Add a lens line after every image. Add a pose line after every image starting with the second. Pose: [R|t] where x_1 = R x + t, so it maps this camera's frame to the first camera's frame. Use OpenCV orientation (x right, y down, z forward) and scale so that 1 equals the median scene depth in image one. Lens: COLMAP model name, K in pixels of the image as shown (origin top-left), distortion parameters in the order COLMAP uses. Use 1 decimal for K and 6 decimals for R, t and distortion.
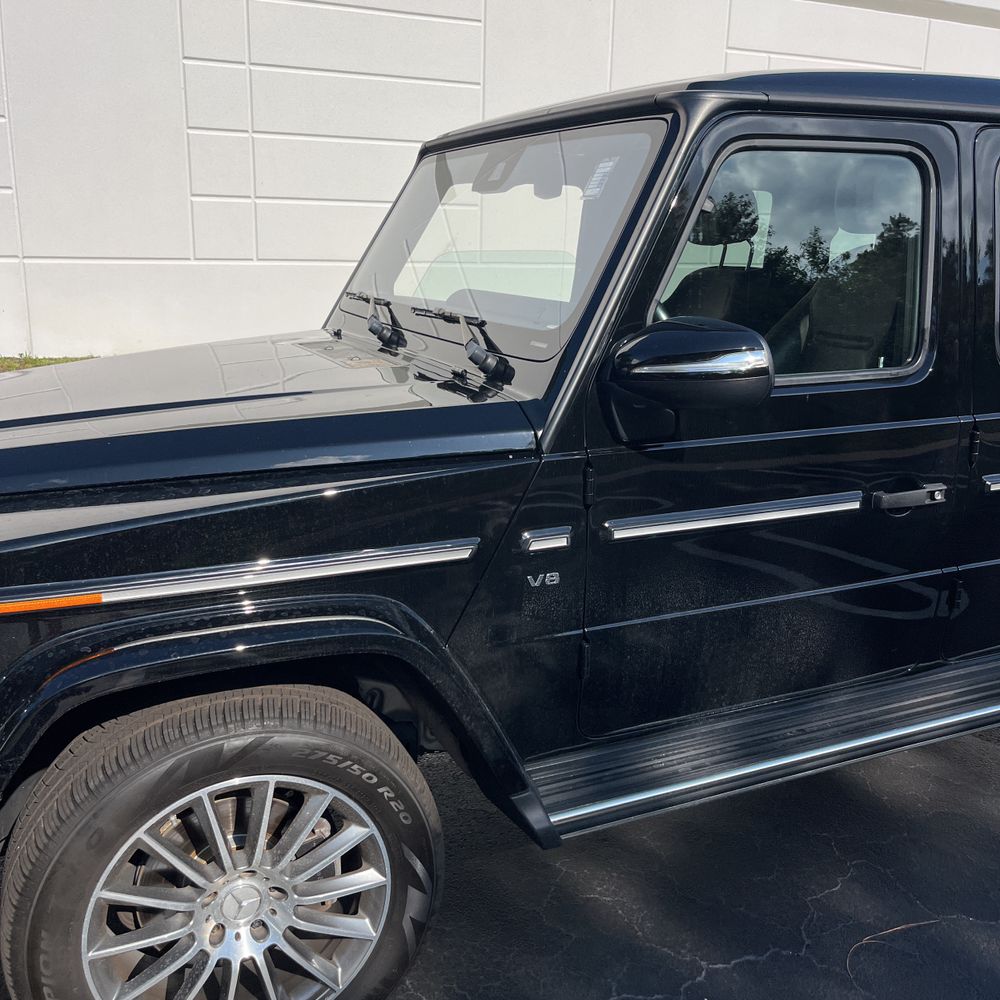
lens RADIAL K [[1016.9, 0, 500.0], [0, 1016.9, 500.0], [0, 0, 1]] dist [0.042981, -0.064011]
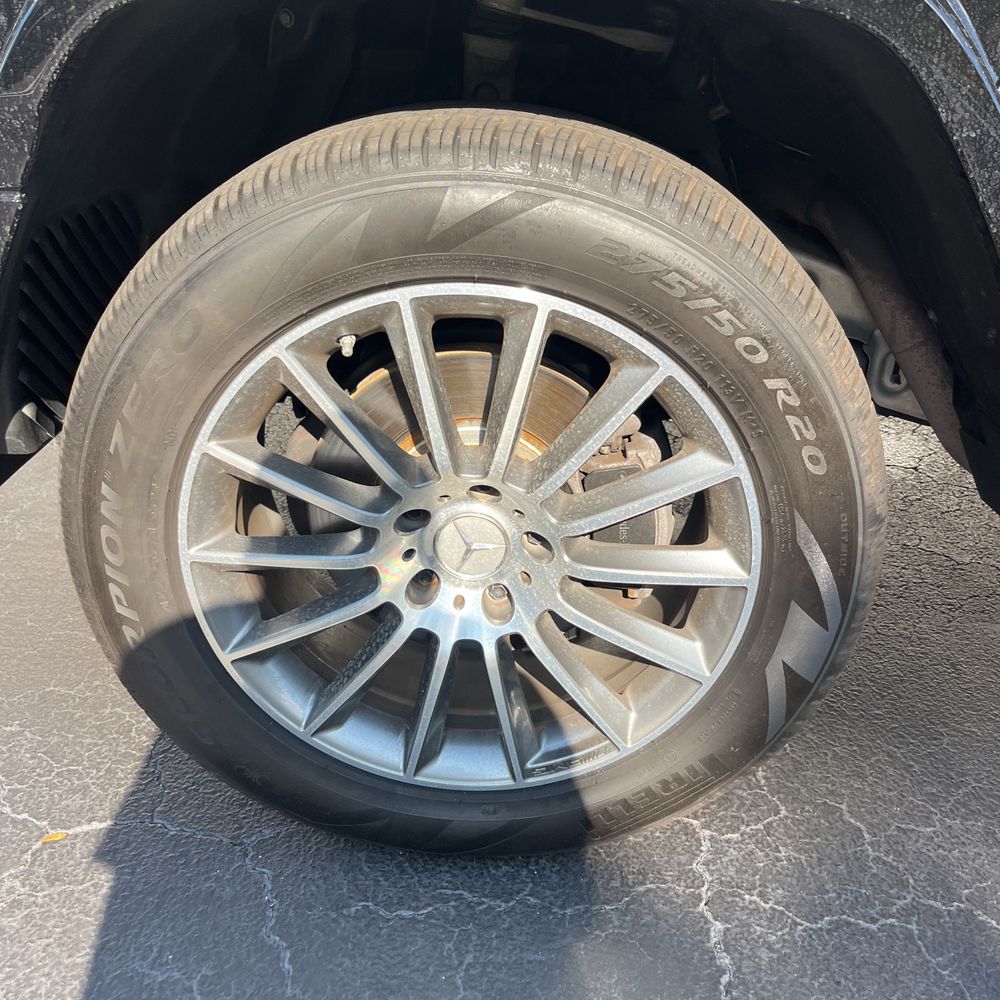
lens RADIAL K [[1016.9, 0, 500.0], [0, 1016.9, 500.0], [0, 0, 1]] dist [0.042981, -0.064011]
pose [[0.893893, 0.219280, -0.390988, -0.036219], [-0.128259, 0.960838, 0.245642, 0.238744], [0.429540, -0.169430, 0.887011, 0.538794]]
